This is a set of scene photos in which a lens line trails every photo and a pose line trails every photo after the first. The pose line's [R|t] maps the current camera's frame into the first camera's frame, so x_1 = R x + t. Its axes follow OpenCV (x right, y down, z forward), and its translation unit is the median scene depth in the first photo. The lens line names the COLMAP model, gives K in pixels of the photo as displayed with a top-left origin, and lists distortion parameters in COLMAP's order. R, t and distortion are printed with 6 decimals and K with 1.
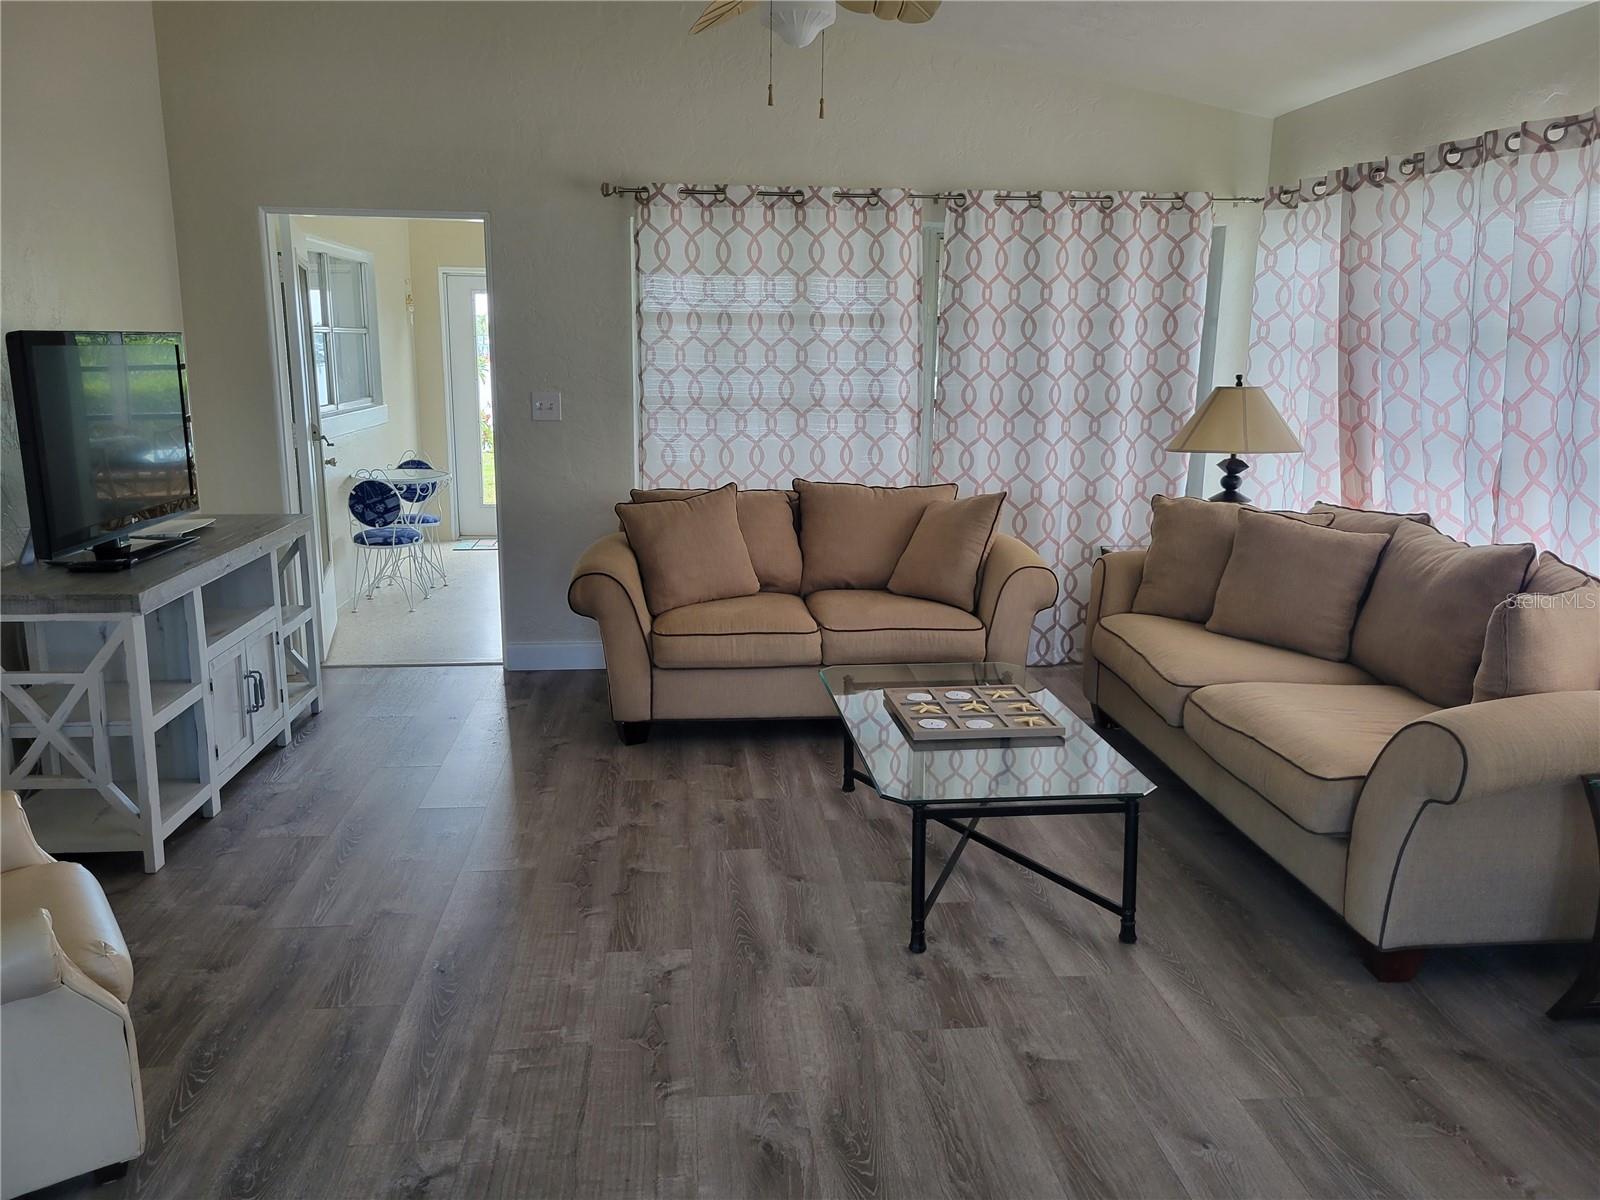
lens RADIAL K [[1201.6, 0, 788.4], [0, 1201.6, 599.0], [0, 0, 1]] dist [0.060430, -0.041281]
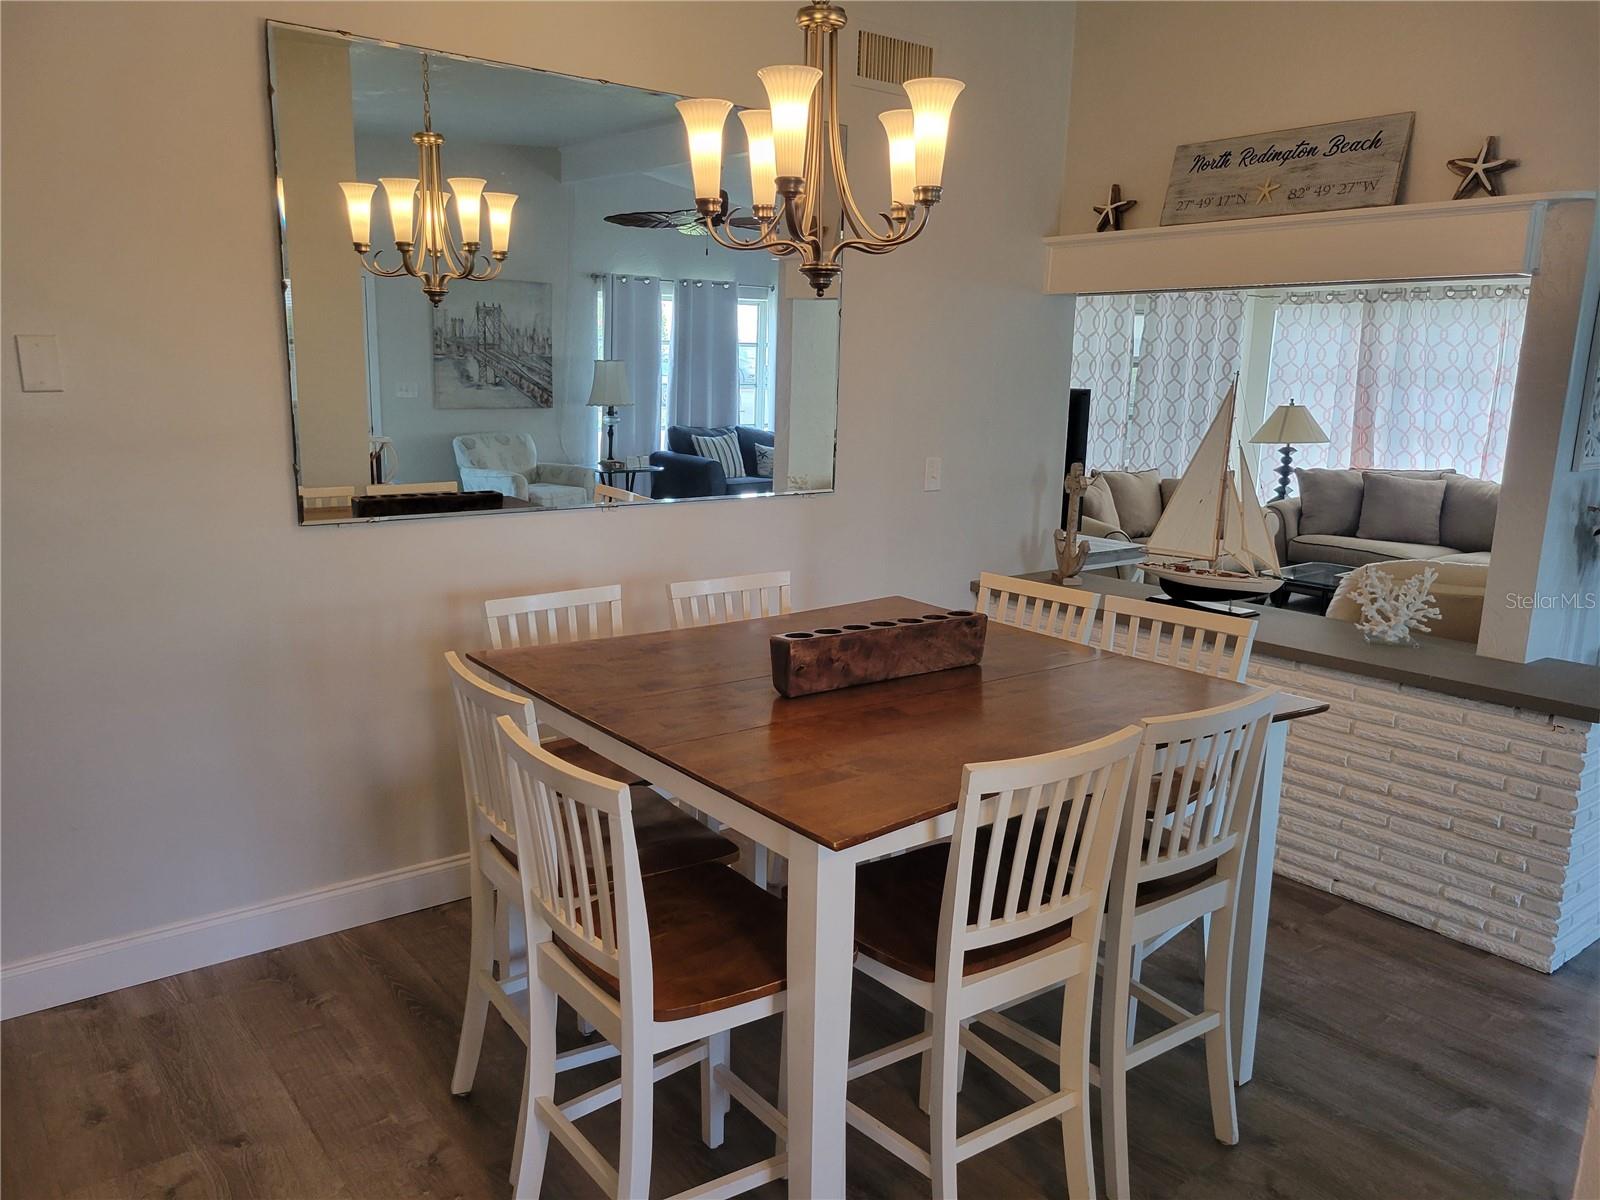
lens RADIAL K [[1201.6, 0, 790.1], [0, 1201.6, 599.7], [0, 0, 1]] dist [0.060430, -0.041281]
pose [[0.840799, -0.097495, 0.532496, -1.261713], [0.099236, 0.994739, 0.025437, -0.012732], [-0.532174, 0.031455, 0.846050, -0.097121]]
